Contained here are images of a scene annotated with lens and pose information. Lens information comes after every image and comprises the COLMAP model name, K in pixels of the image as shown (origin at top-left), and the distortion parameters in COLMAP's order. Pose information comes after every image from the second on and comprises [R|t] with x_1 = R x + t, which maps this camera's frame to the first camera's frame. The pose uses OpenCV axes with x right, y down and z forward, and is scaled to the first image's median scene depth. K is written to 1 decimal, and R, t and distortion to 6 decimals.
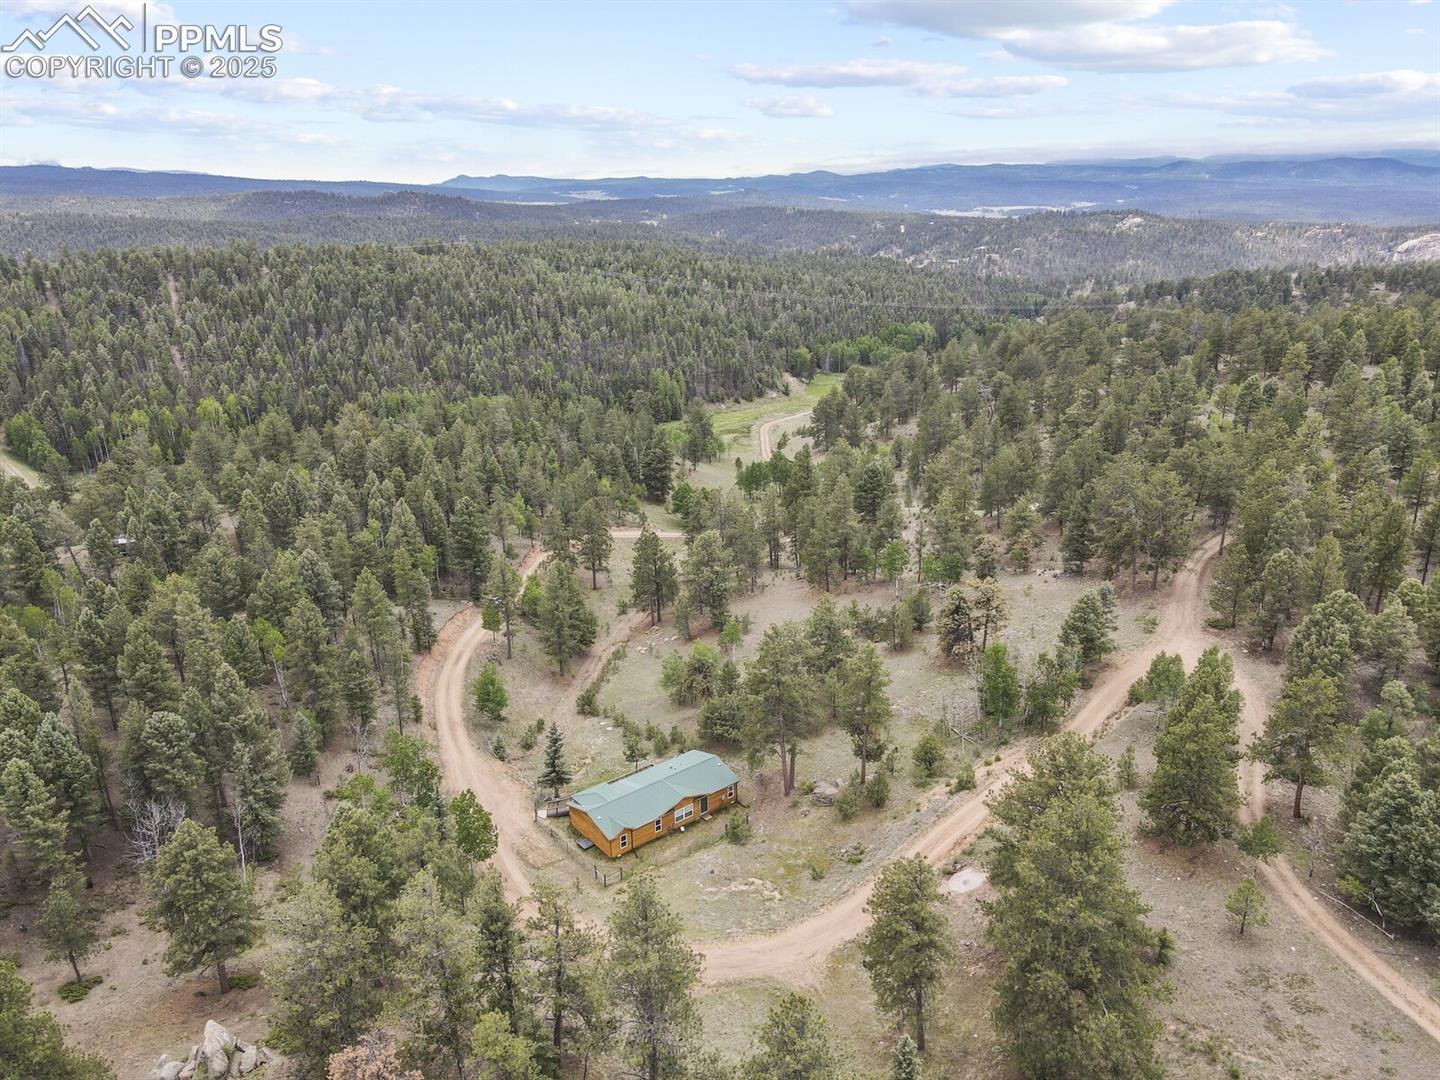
lens RADIAL K [[1058.0, 0, 724.8], [0, 1058.0, 545.3], [0, 0, 1]] dist [0.027475, 0.000531]
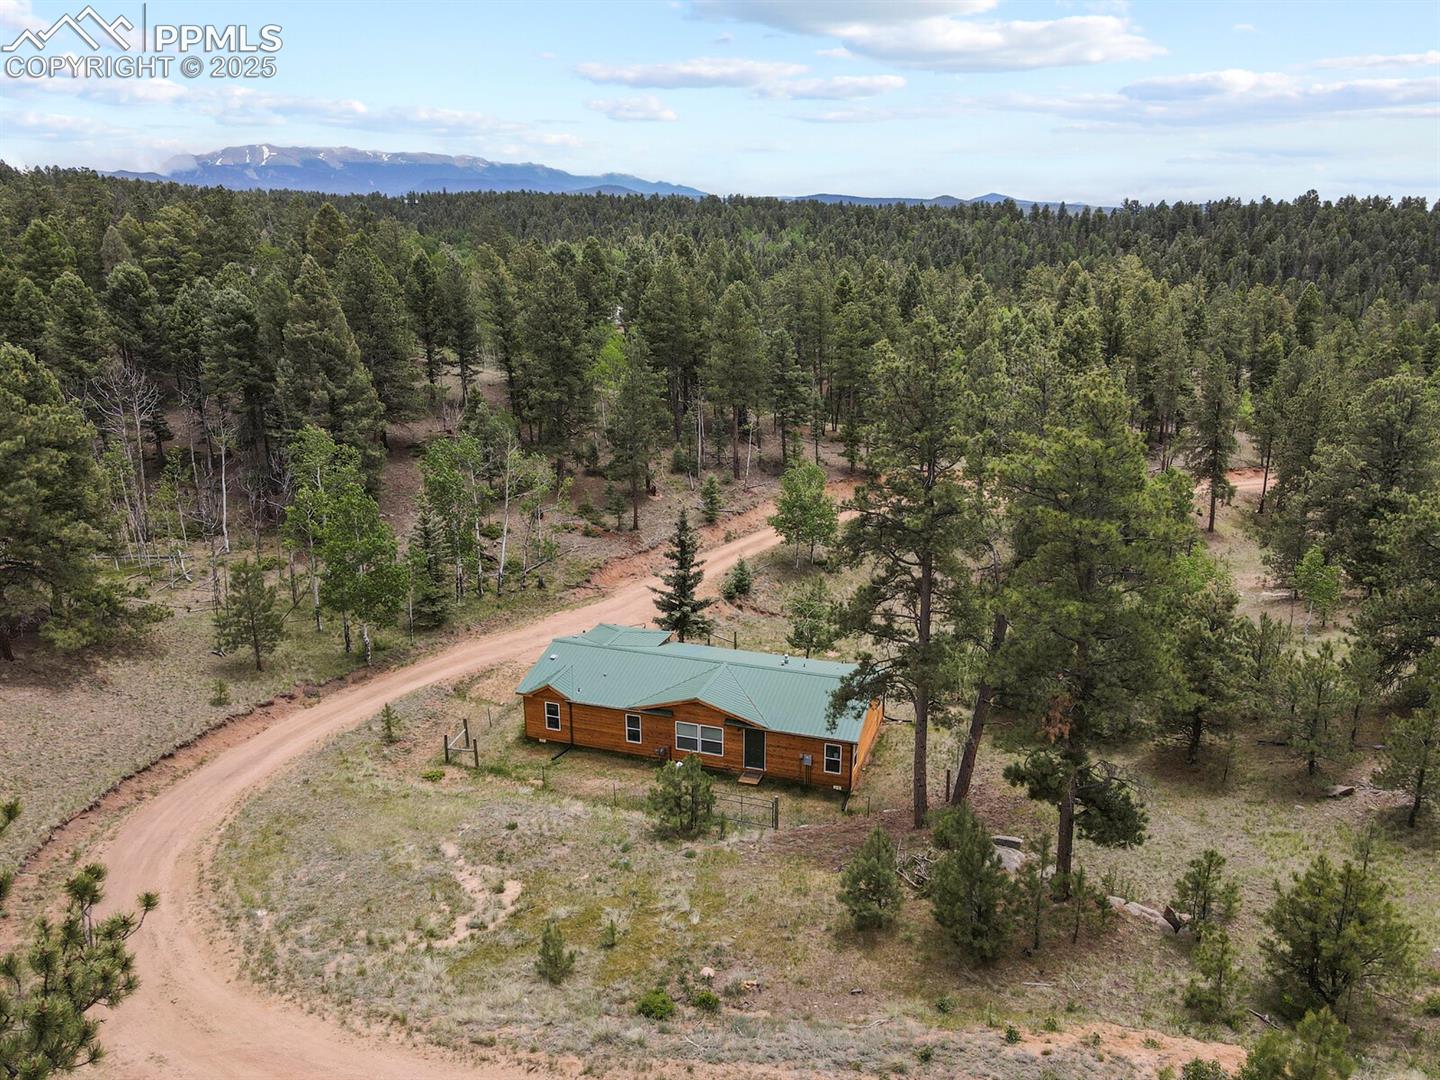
lens RADIAL K [[1058.0, 0, 721.6], [0, 1058.0, 540.6], [0, 0, 1]] dist [0.027475, 0.000531]
pose [[0.537656, 0.257479, -0.802889, 0.051666], [-0.287799, 0.951086, 0.112279, 0.020862], [0.792526, 0.170703, 0.585460, 0.126003]]
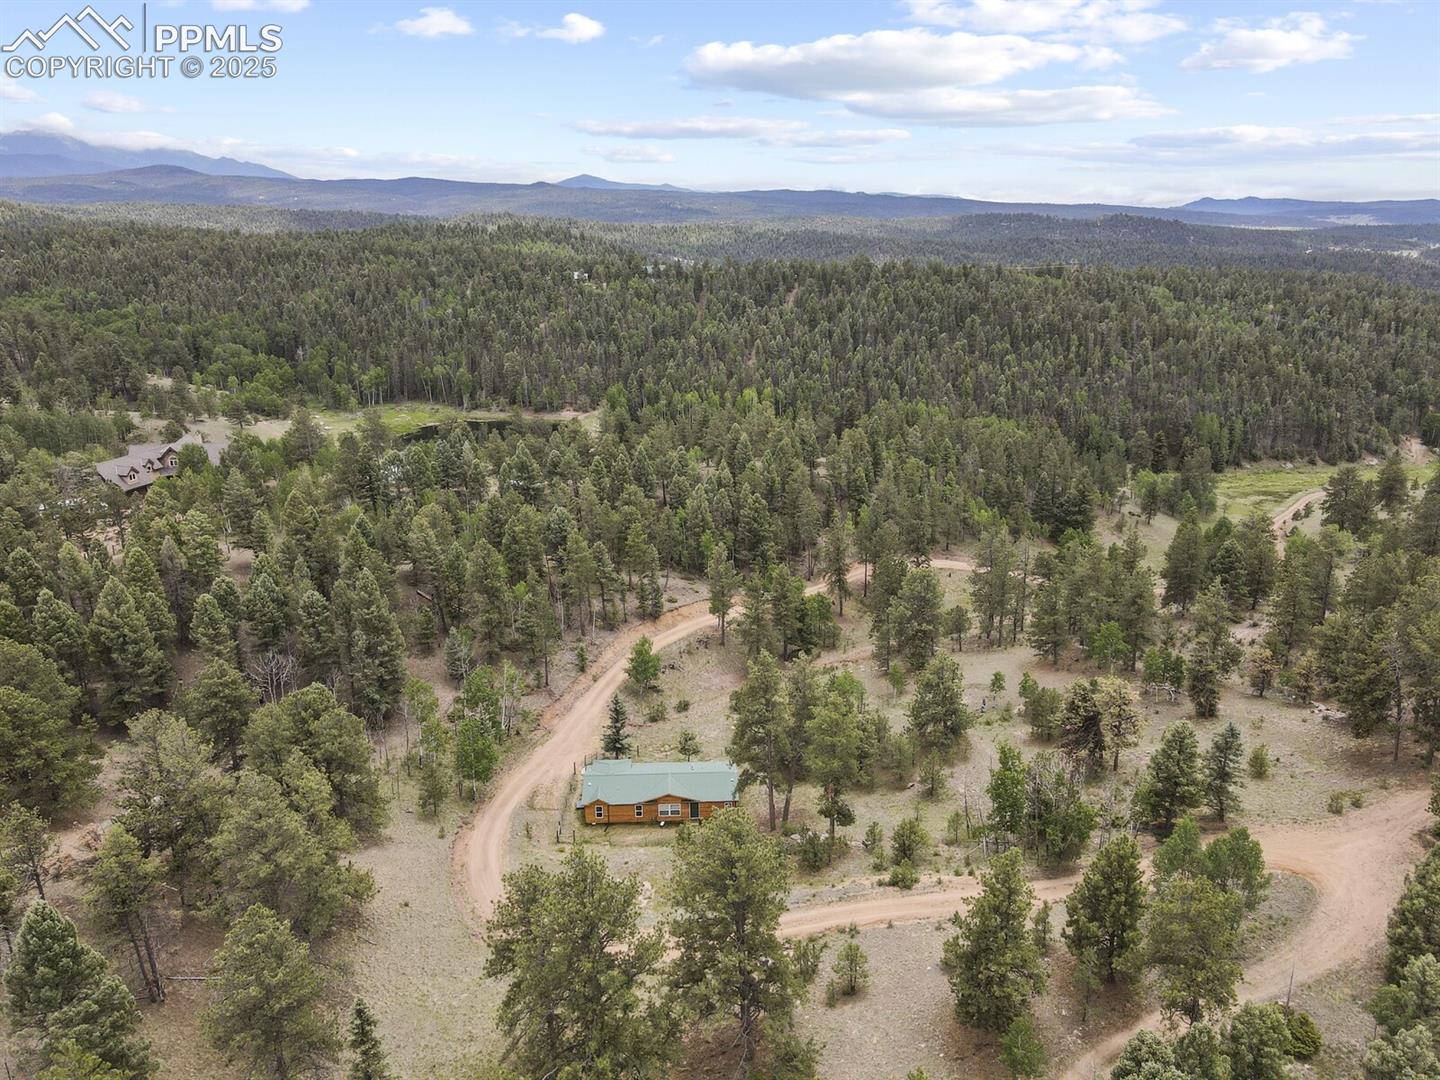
lens RADIAL K [[1058.0, 0, 723.8], [0, 1058.0, 536.2], [0, 0, 1]] dist [0.027475, 0.000531]
pose [[0.800750, 0.190532, -0.567888, 0.092272], [-0.205847, 0.977853, 0.037824, -0.009776], [0.562517, 0.086611, 0.822236, 0.027519]]
